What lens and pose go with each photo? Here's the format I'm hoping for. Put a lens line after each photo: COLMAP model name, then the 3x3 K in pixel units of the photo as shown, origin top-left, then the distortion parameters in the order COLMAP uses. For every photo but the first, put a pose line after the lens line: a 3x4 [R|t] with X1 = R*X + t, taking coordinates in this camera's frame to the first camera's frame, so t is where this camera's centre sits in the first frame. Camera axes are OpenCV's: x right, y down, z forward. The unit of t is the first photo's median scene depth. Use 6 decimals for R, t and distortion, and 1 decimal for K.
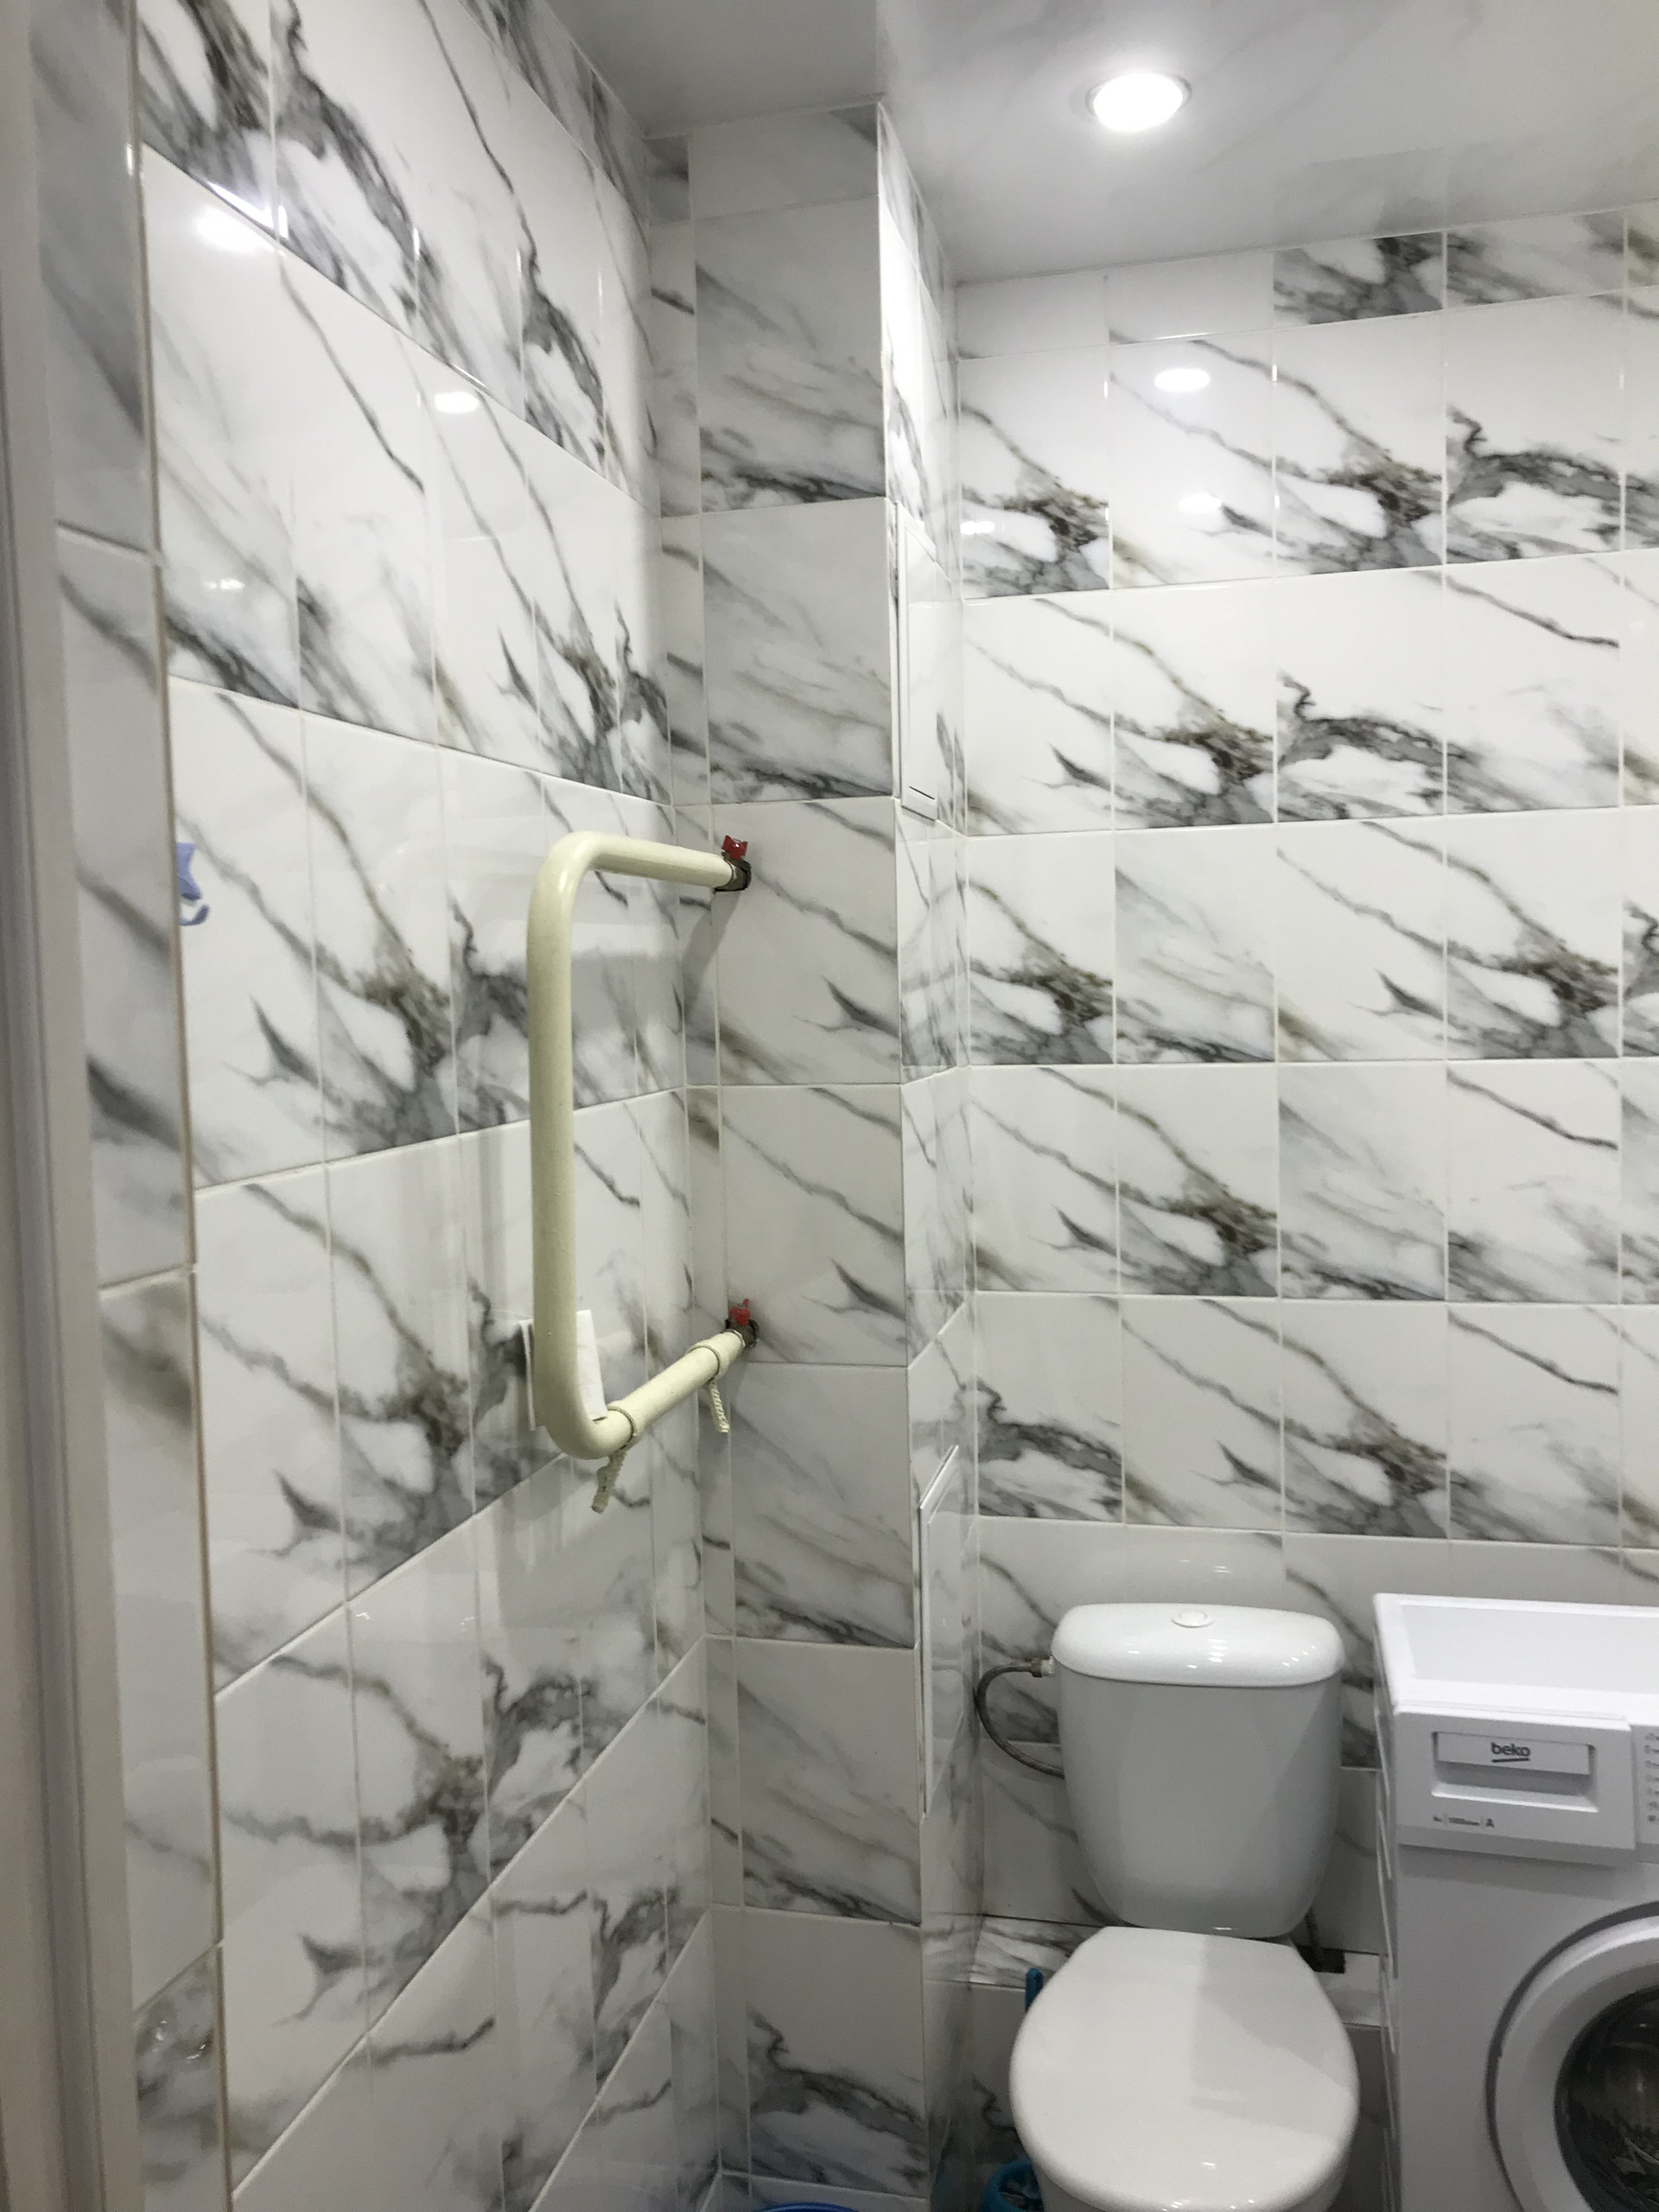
lens RADIAL K [[1840.1, 0, 828.9], [0, 1840.1, 1077.5], [0, 0, 1]] dist [0.028849, 0.021156]
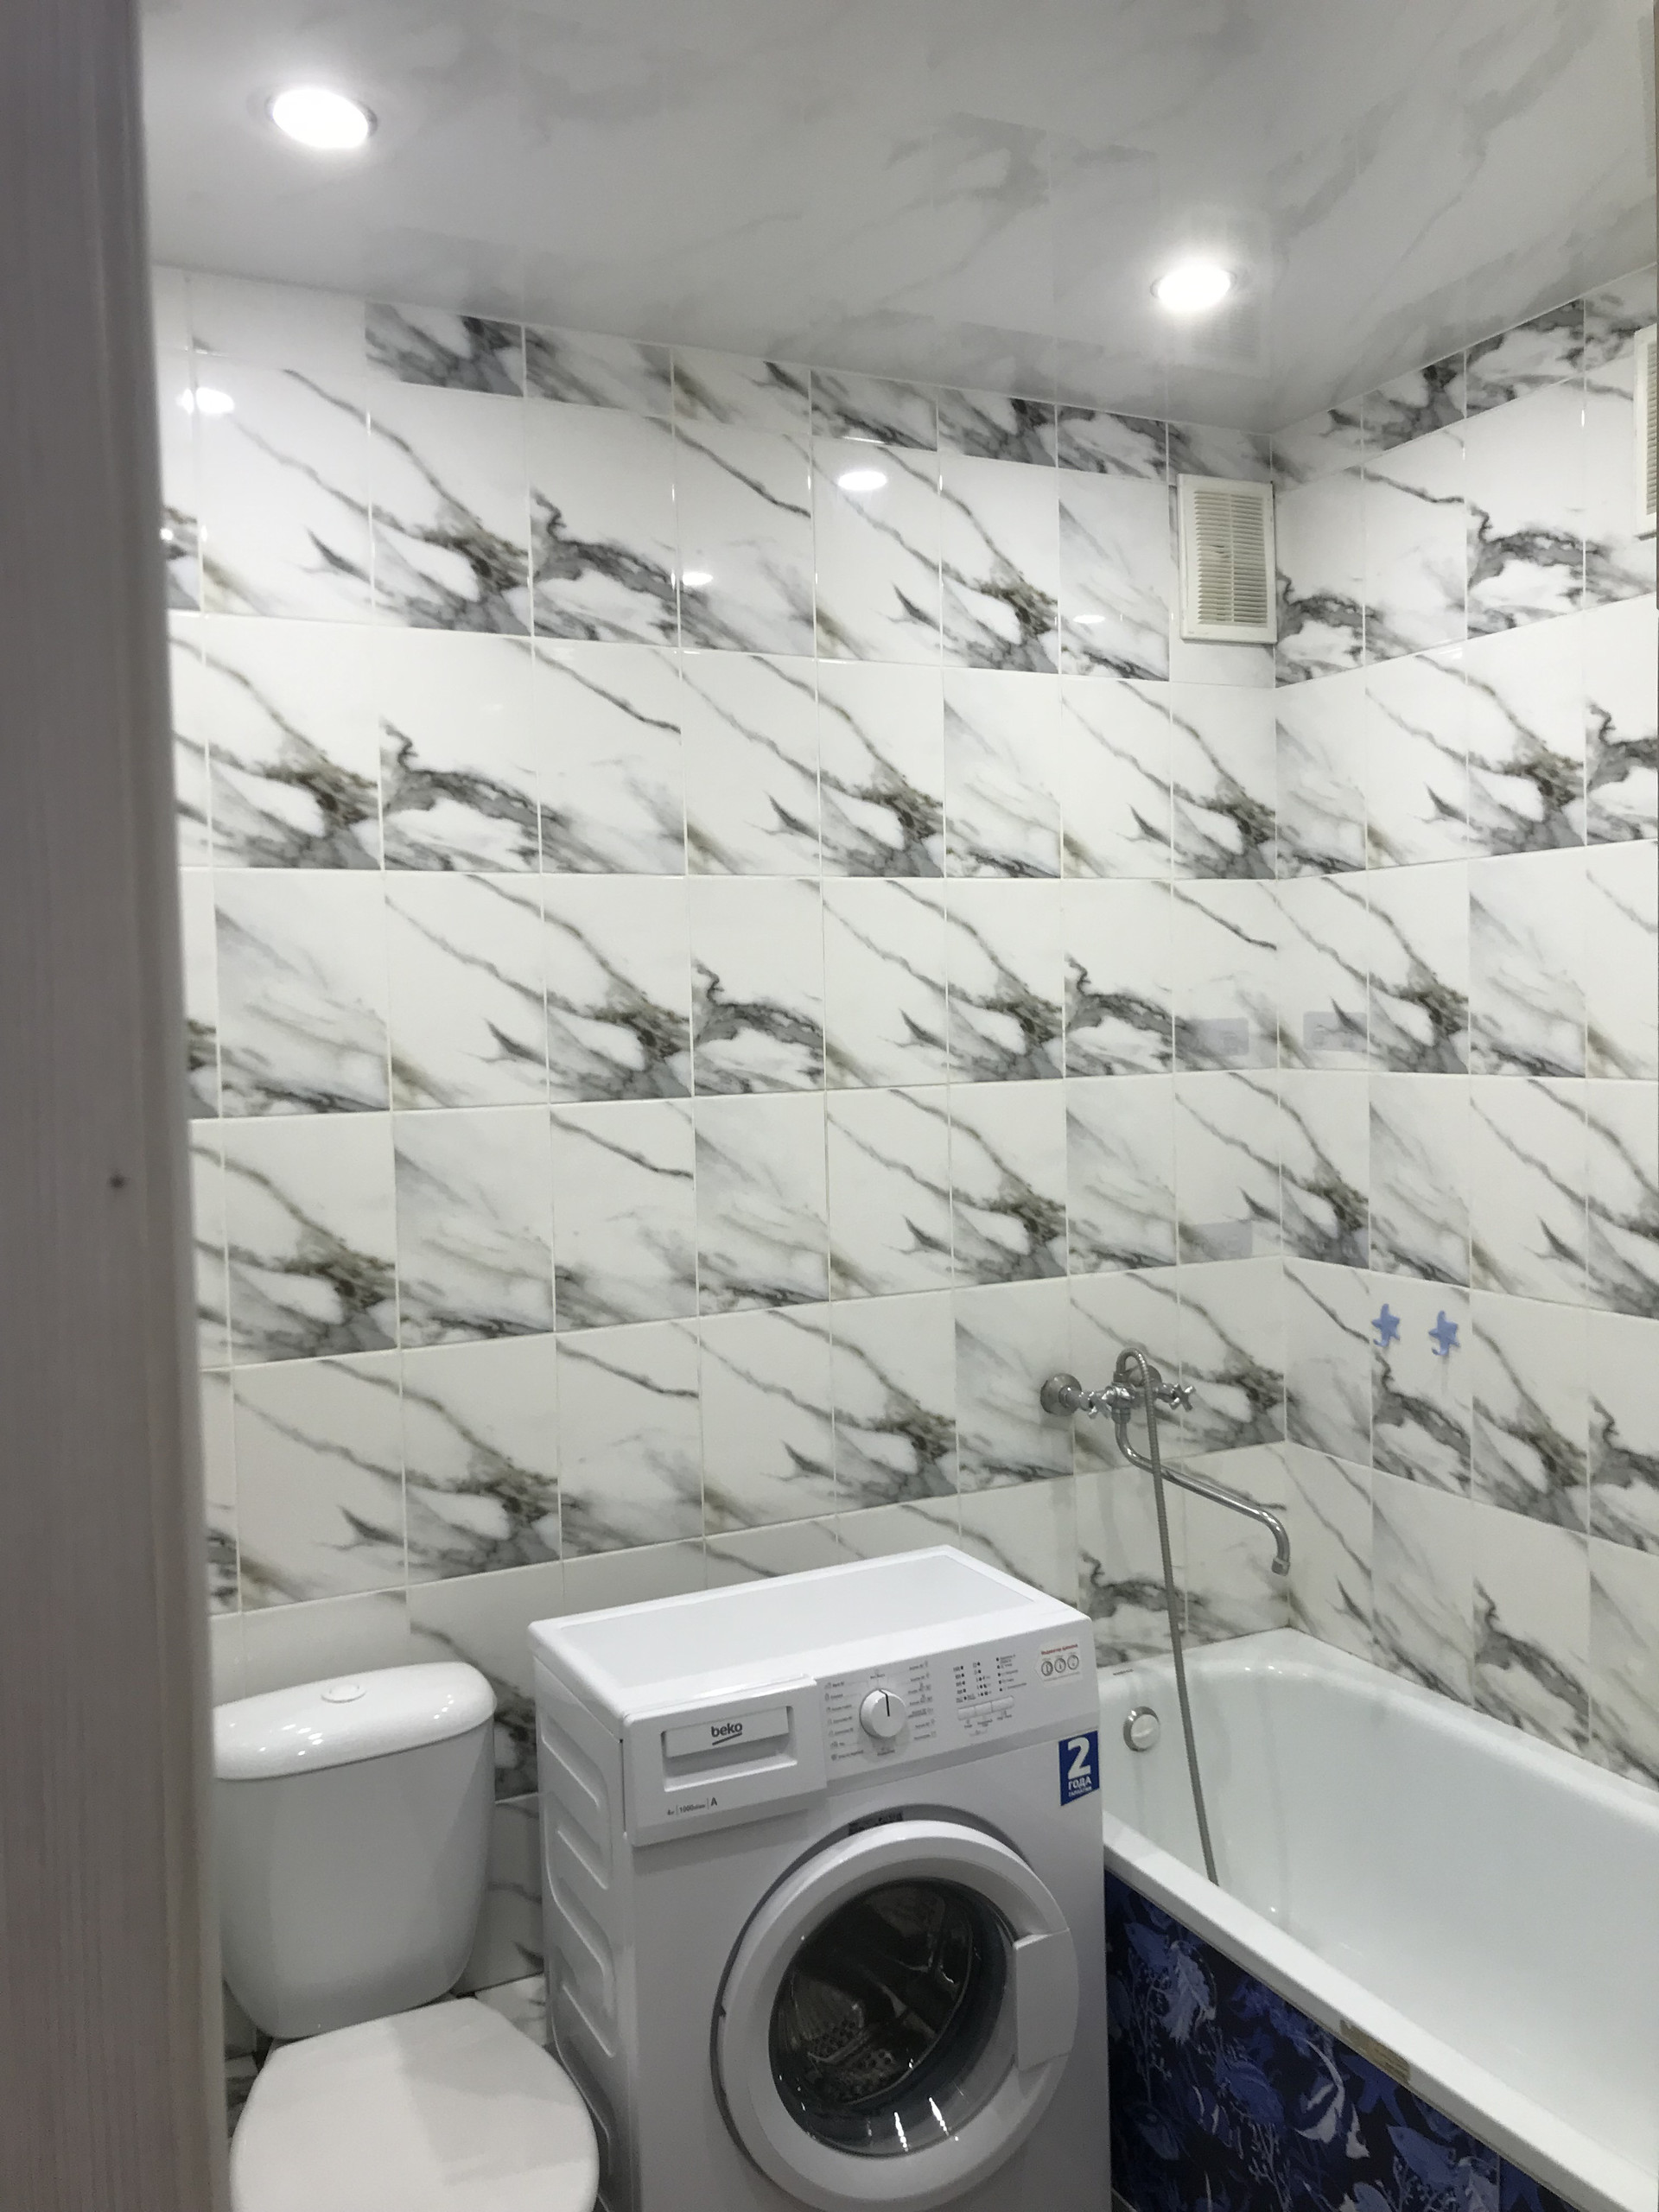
lens RADIAL K [[1835.9, 0, 831.3], [0, 1835.9, 1082.4], [0, 0, 1]] dist [0.179984, -0.558908]
pose [[0.770224, -0.019311, 0.637481, -0.216283], [0.038179, 0.999145, -0.015863, 0.001400], [-0.636629, 0.036557, 0.770303, 0.081634]]
